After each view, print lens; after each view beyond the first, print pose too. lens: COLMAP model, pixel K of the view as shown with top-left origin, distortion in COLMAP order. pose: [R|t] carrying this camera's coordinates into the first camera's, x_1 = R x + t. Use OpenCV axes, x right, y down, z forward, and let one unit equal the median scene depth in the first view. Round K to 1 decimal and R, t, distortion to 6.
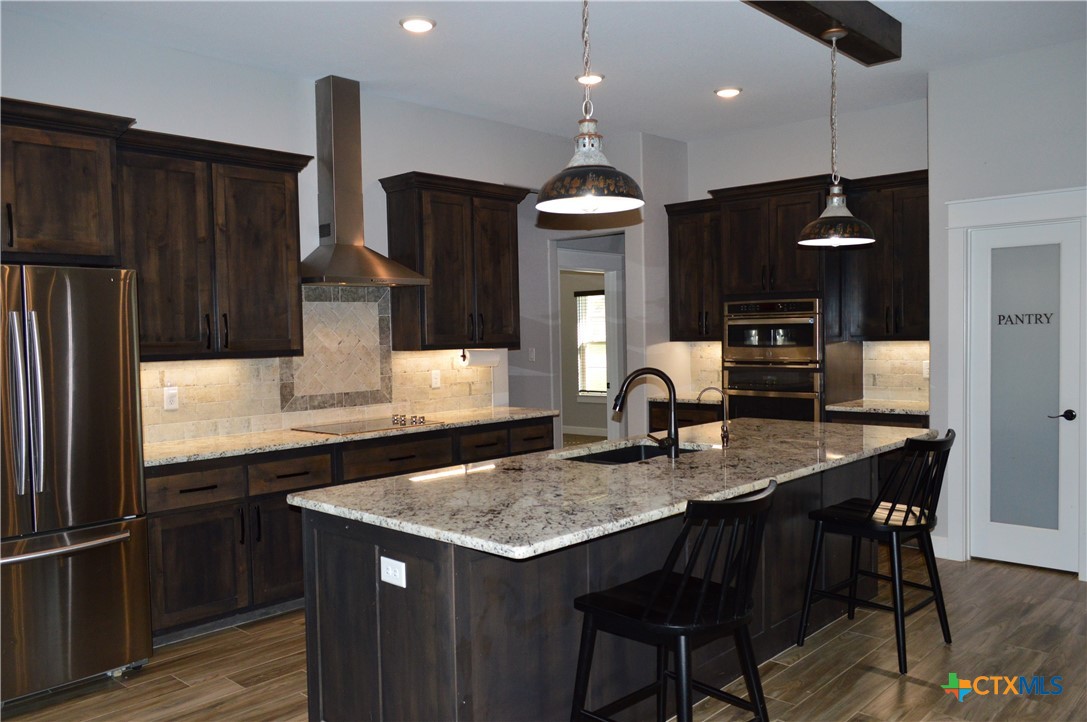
lens RADIAL K [[861.8, 0, 544.8], [0, 861.8, 366.0], [0, 0, 1]] dist [-0.012124, 0.006130]
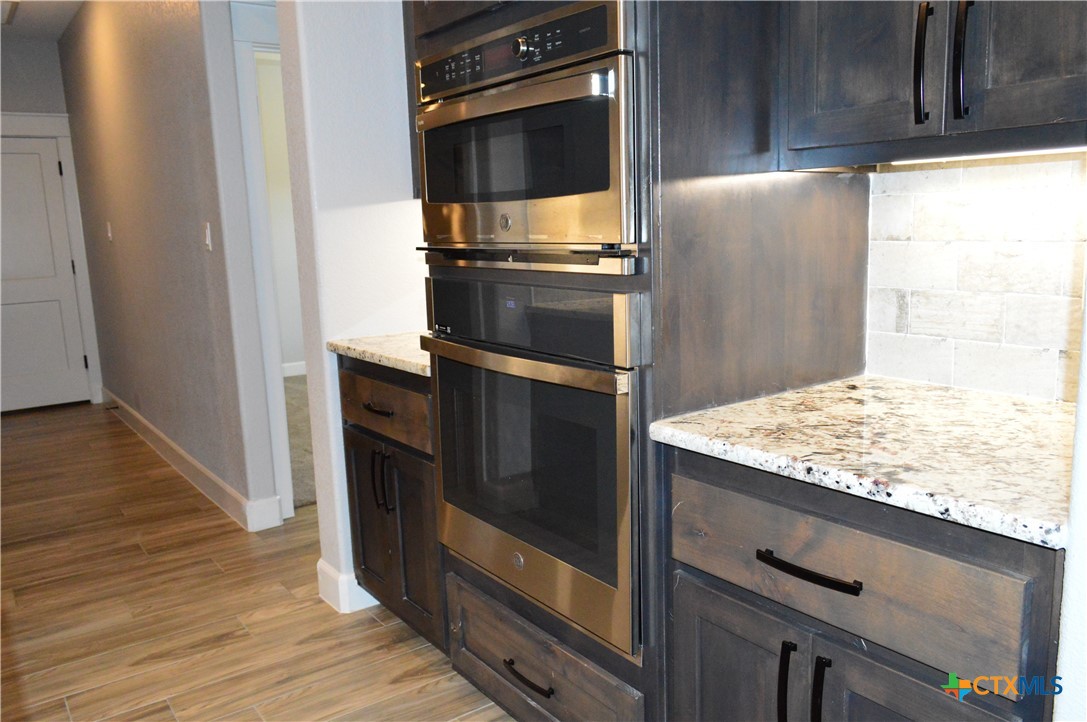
lens RADIAL K [[861.8, 0, 544.8], [0, 861.8, 366.0], [0, 0, 1]] dist [-0.012124, 0.006130]
pose [[0.980092, 0.016805, -0.197830, 0.341514], [0.010062, 0.990927, 0.134023, -0.005523], [0.198287, -0.133345, 0.971031, 0.735135]]
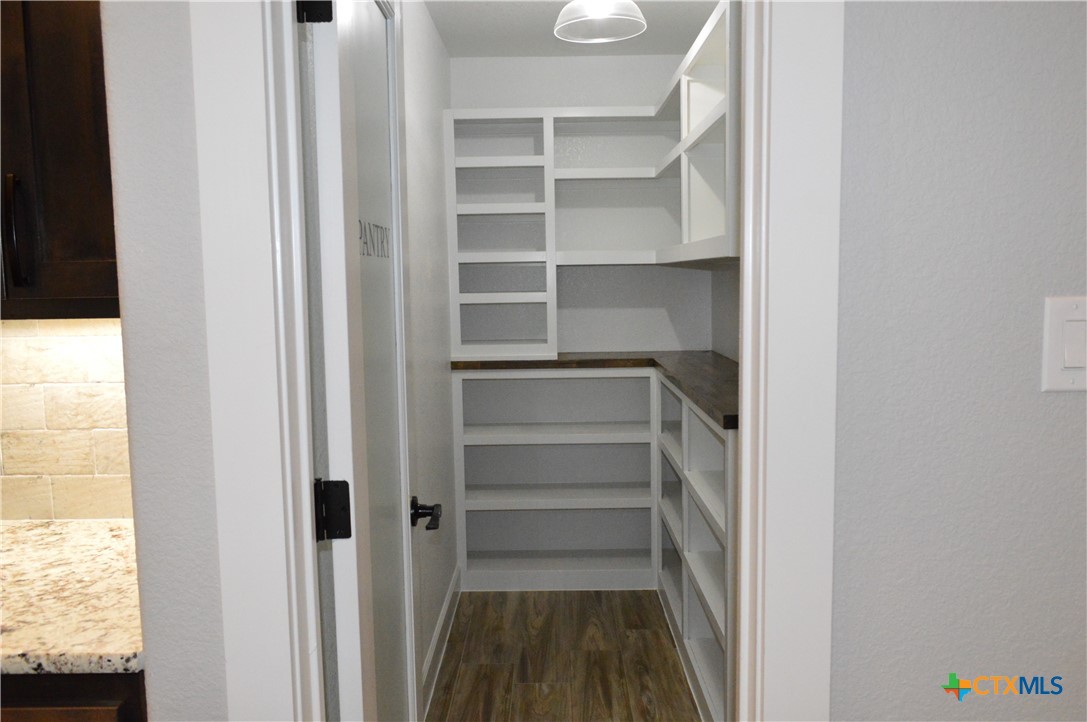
lens RADIAL K [[861.8, 0, 544.8], [0, 861.8, 366.0], [0, 0, 1]] dist [-0.012124, 0.006130]
pose [[0.737833, -0.064801, 0.671865, 0.347326], [0.032487, 0.997637, 0.060545, -0.025490], [-0.674201, -0.022845, 0.738195, 0.705363]]
